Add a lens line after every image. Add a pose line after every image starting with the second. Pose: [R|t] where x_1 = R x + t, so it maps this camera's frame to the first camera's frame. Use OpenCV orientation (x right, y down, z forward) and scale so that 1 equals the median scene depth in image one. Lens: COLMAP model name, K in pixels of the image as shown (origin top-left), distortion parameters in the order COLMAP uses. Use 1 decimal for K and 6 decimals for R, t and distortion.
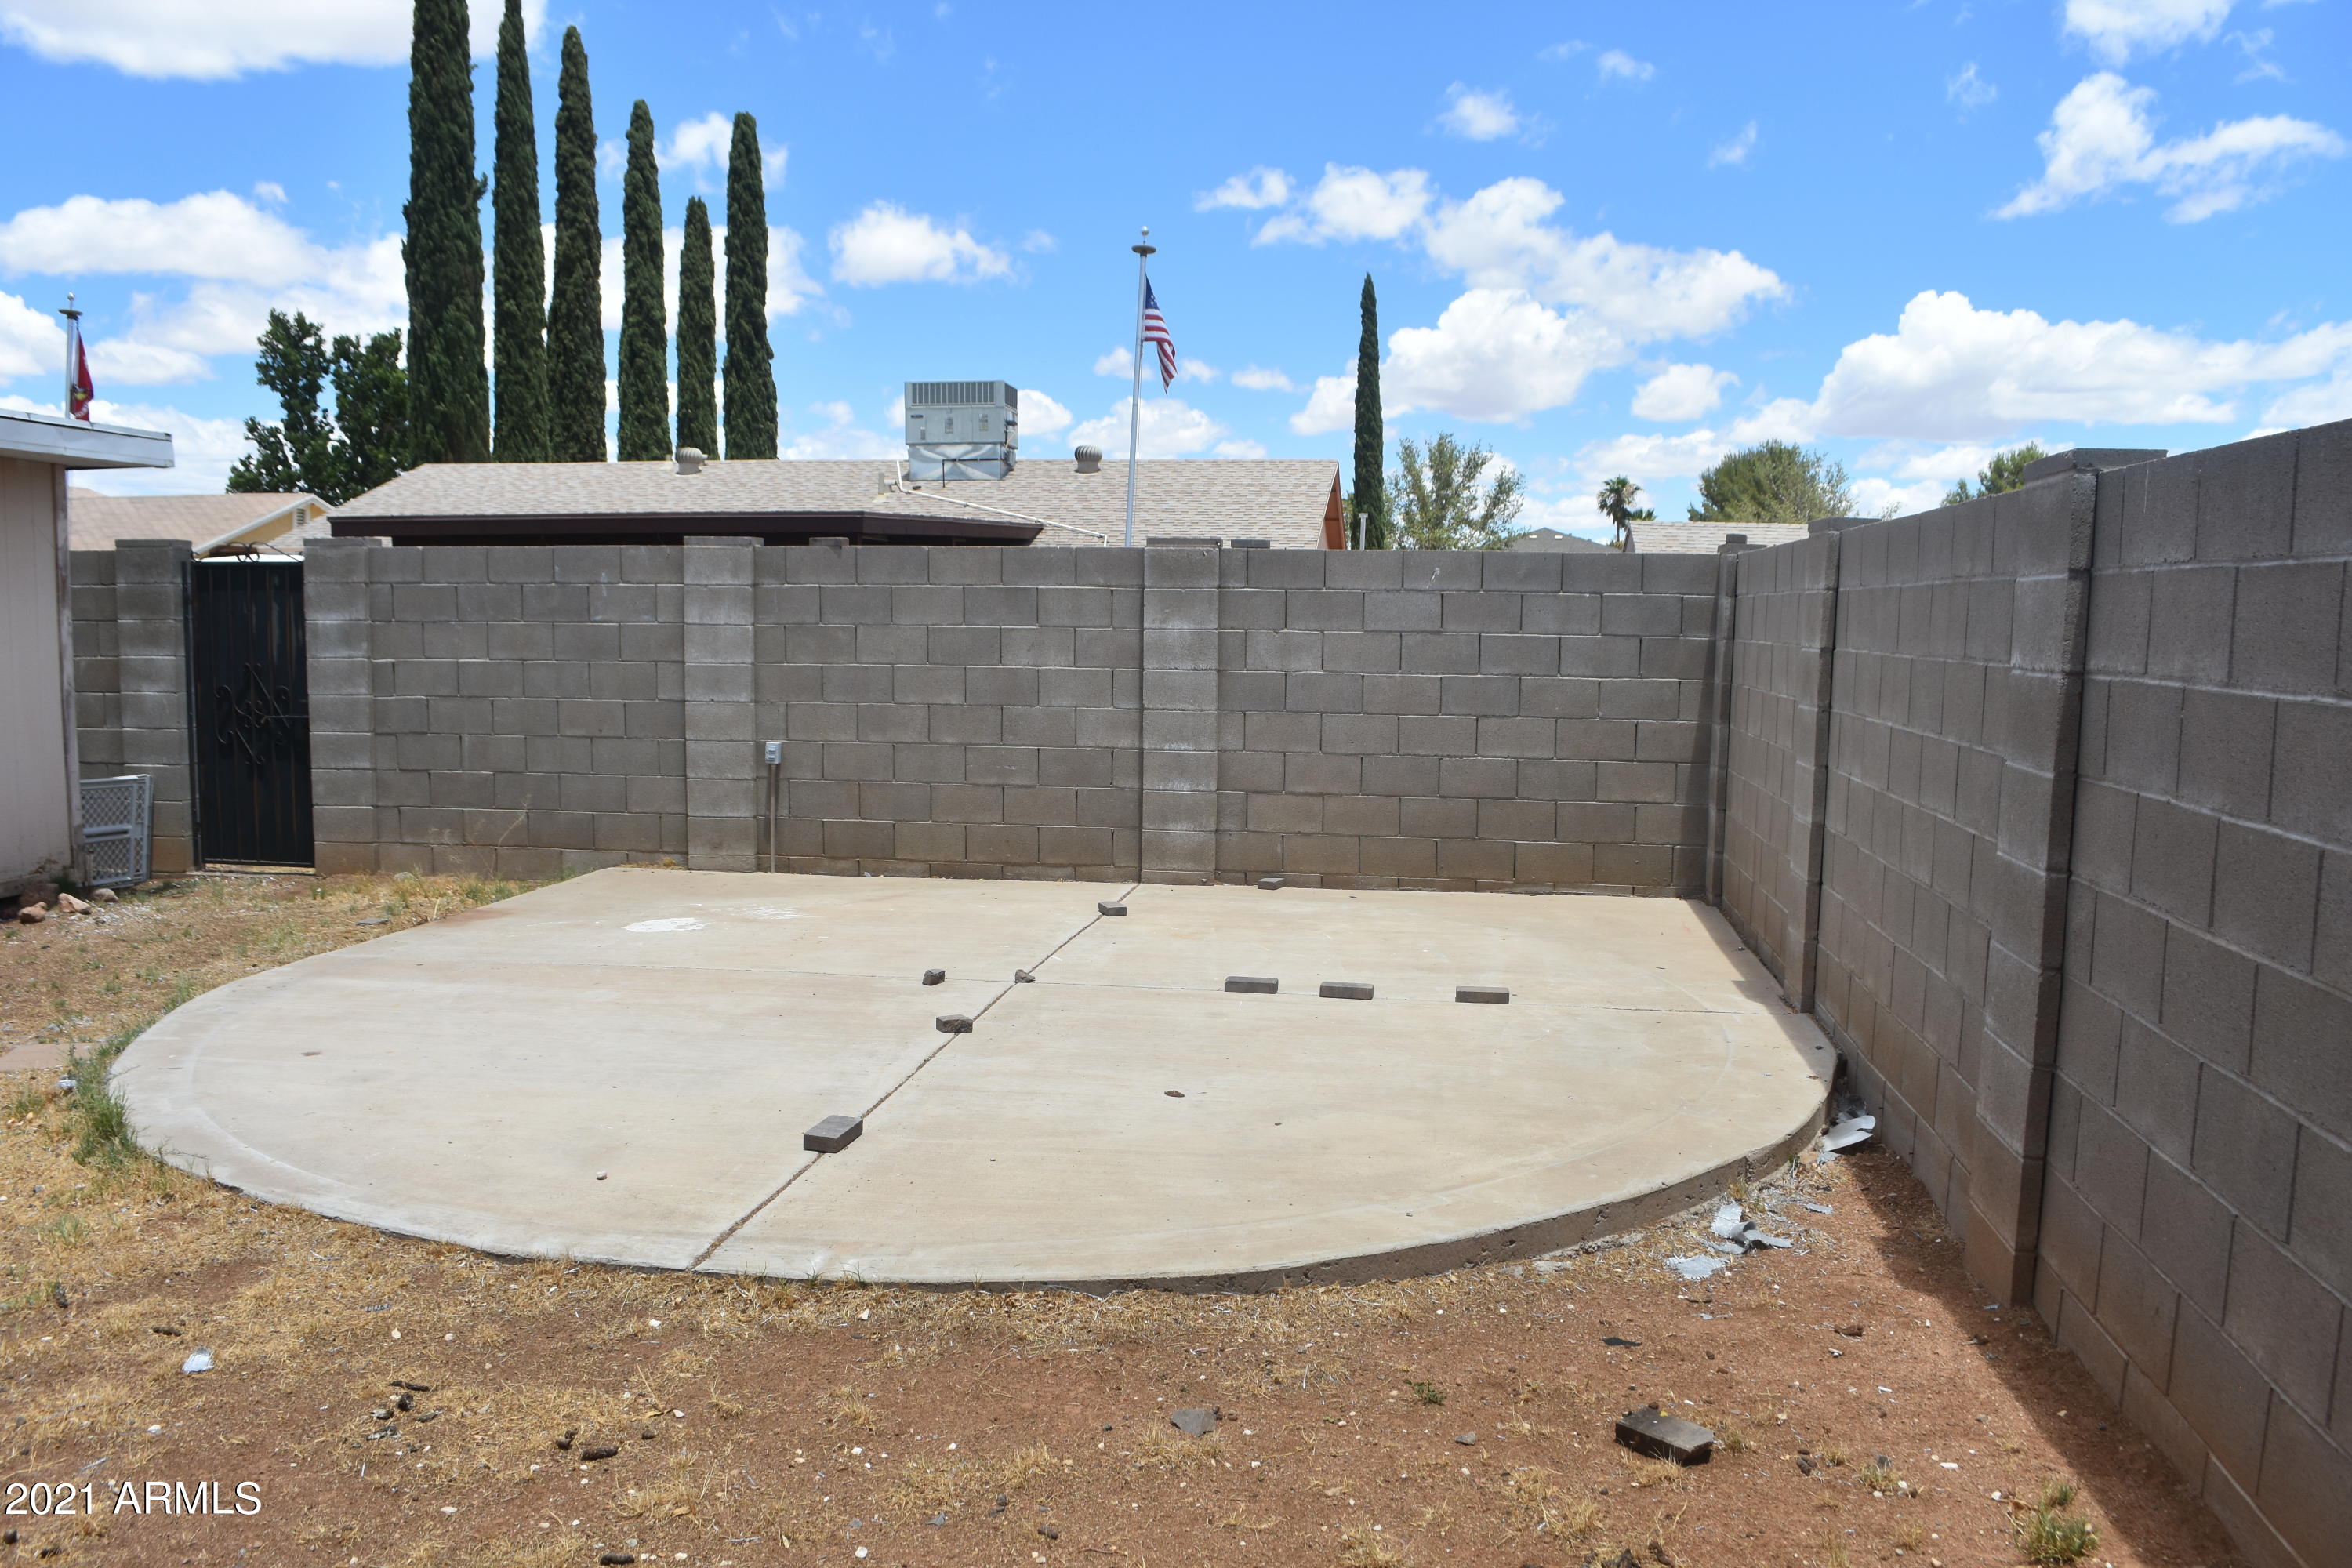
lens RADIAL K [[1842.4, 0, 1173.3], [0, 1842.4, 790.1], [0, 0, 1]] dist [-0.076338, -0.001390]
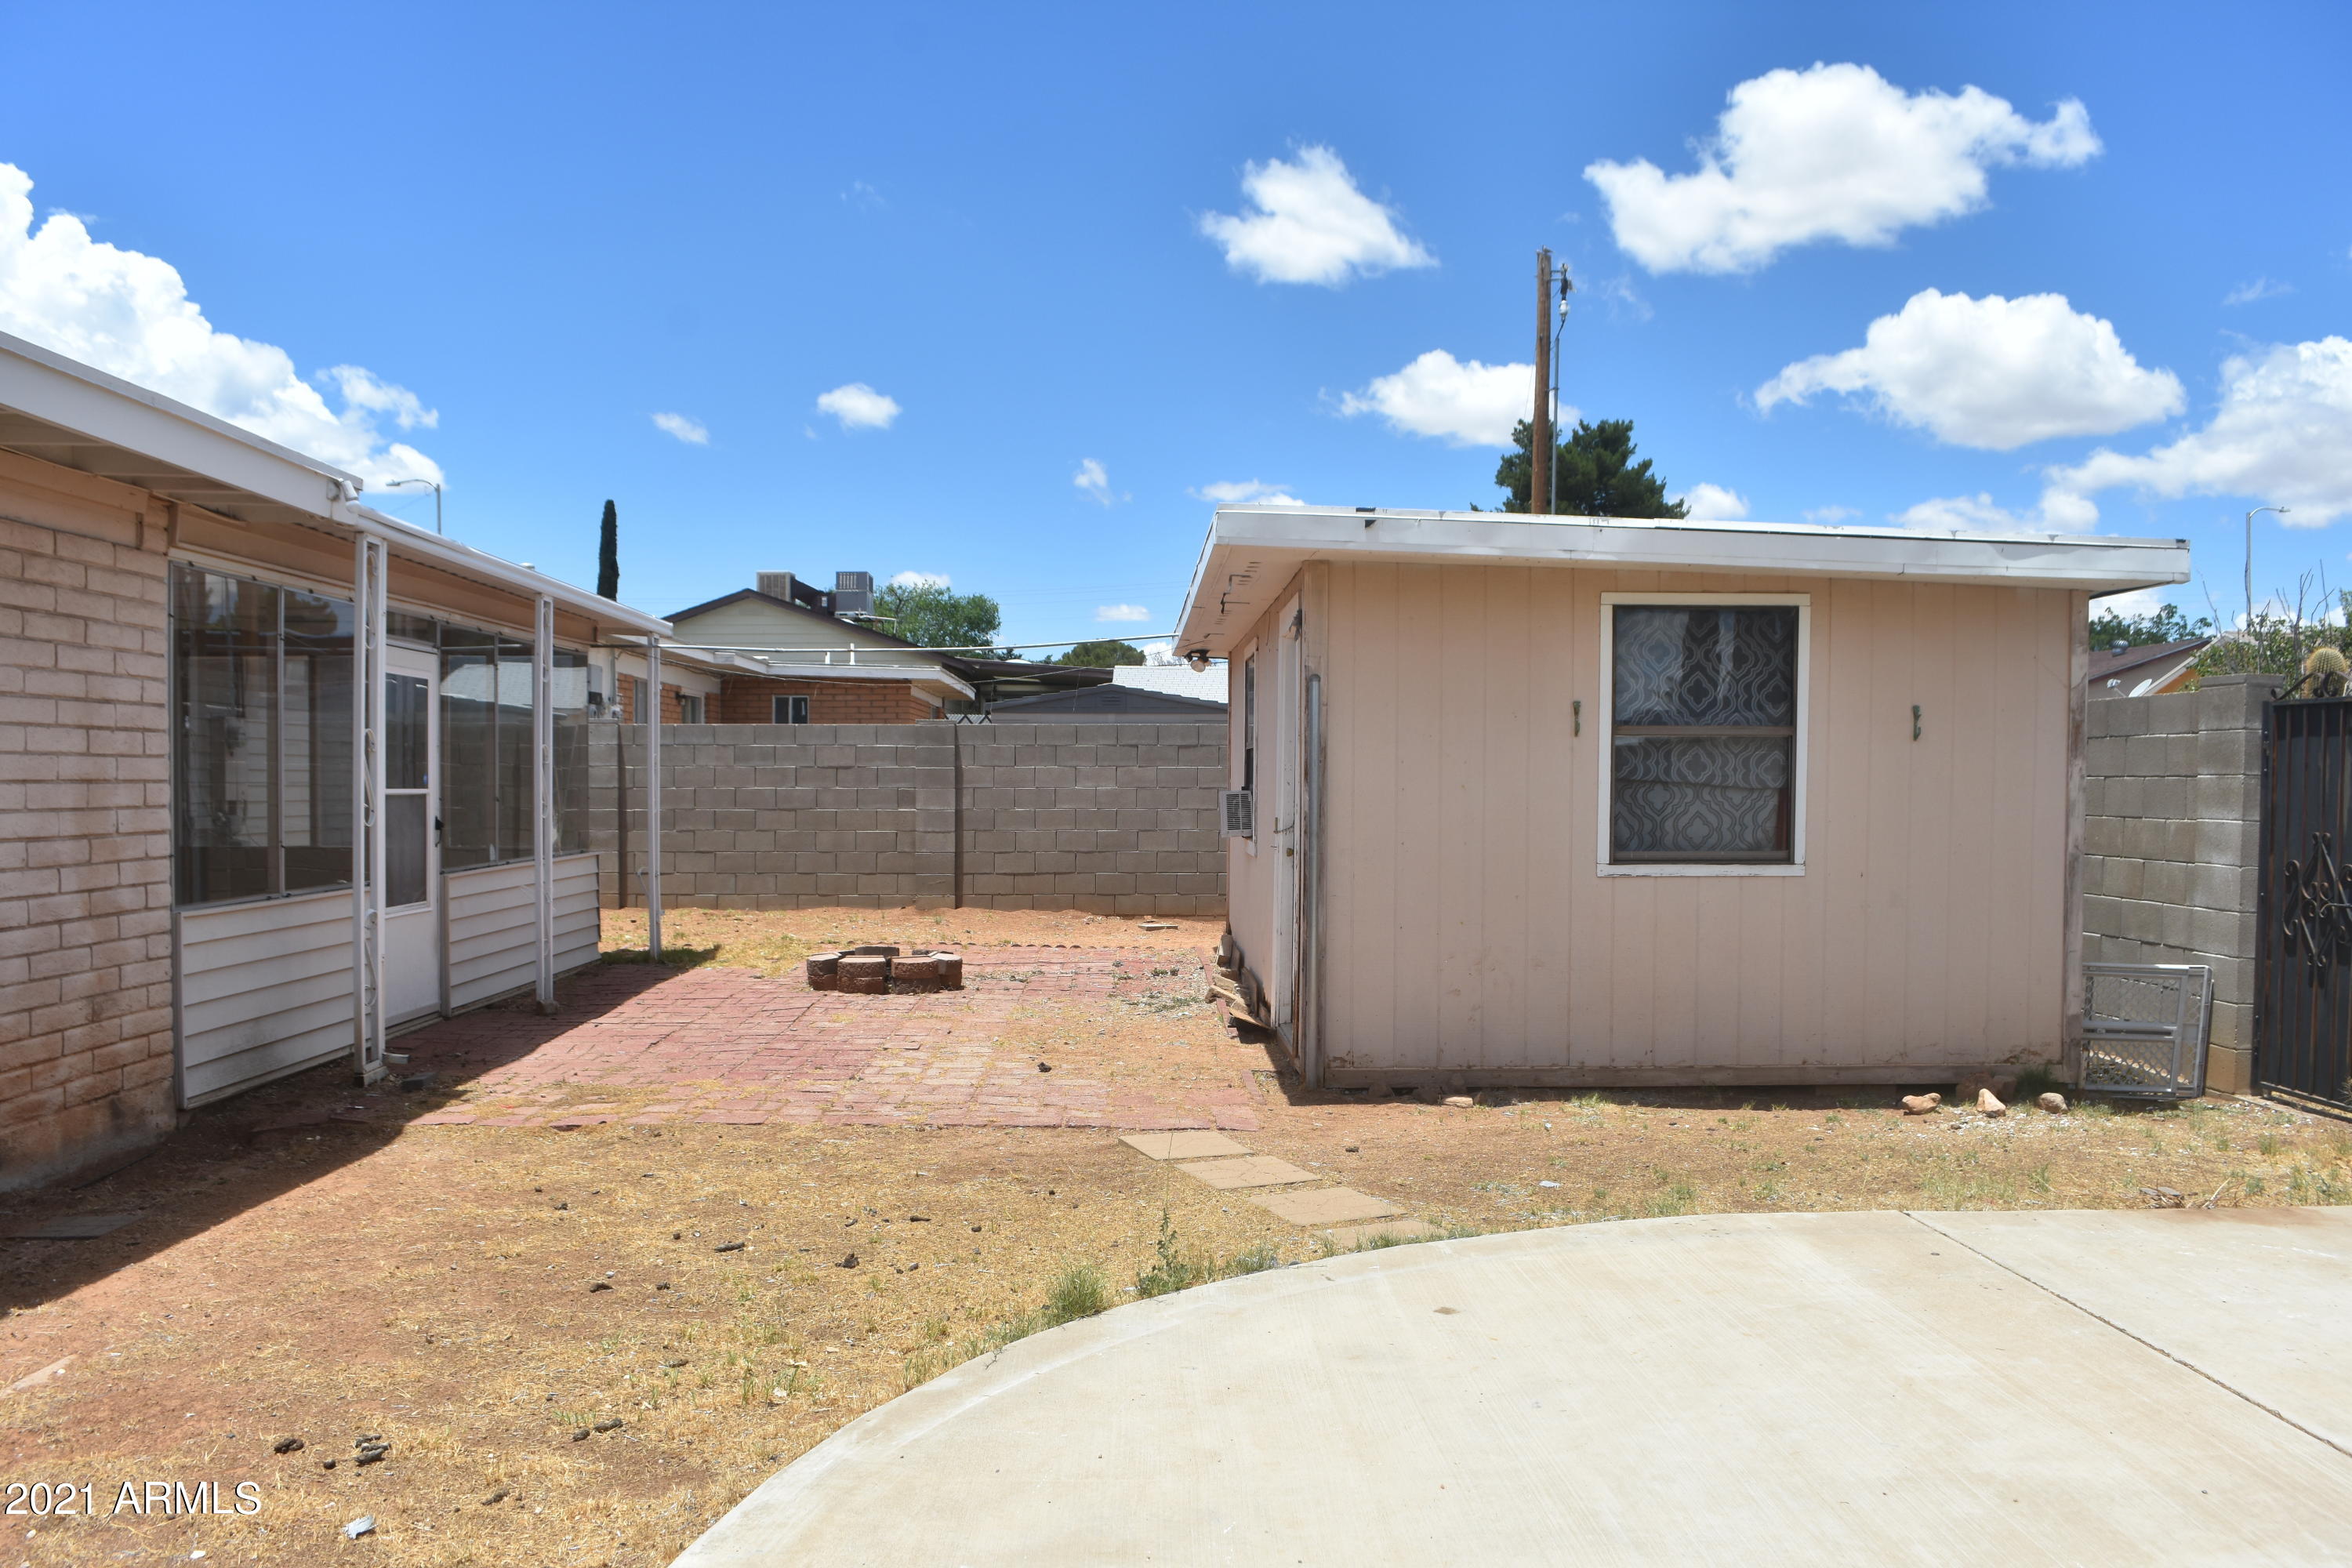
lens RADIAL K [[1842.4, 0, 1178.5], [0, 1842.4, 793.0], [0, 0, 1]] dist [-0.076338, -0.001390]
pose [[0.185046, -0.001559, -0.982729, 0.163307], [-0.101108, 0.994662, -0.020617, -0.027144], [0.977515, 0.103177, 0.183901, 0.472664]]
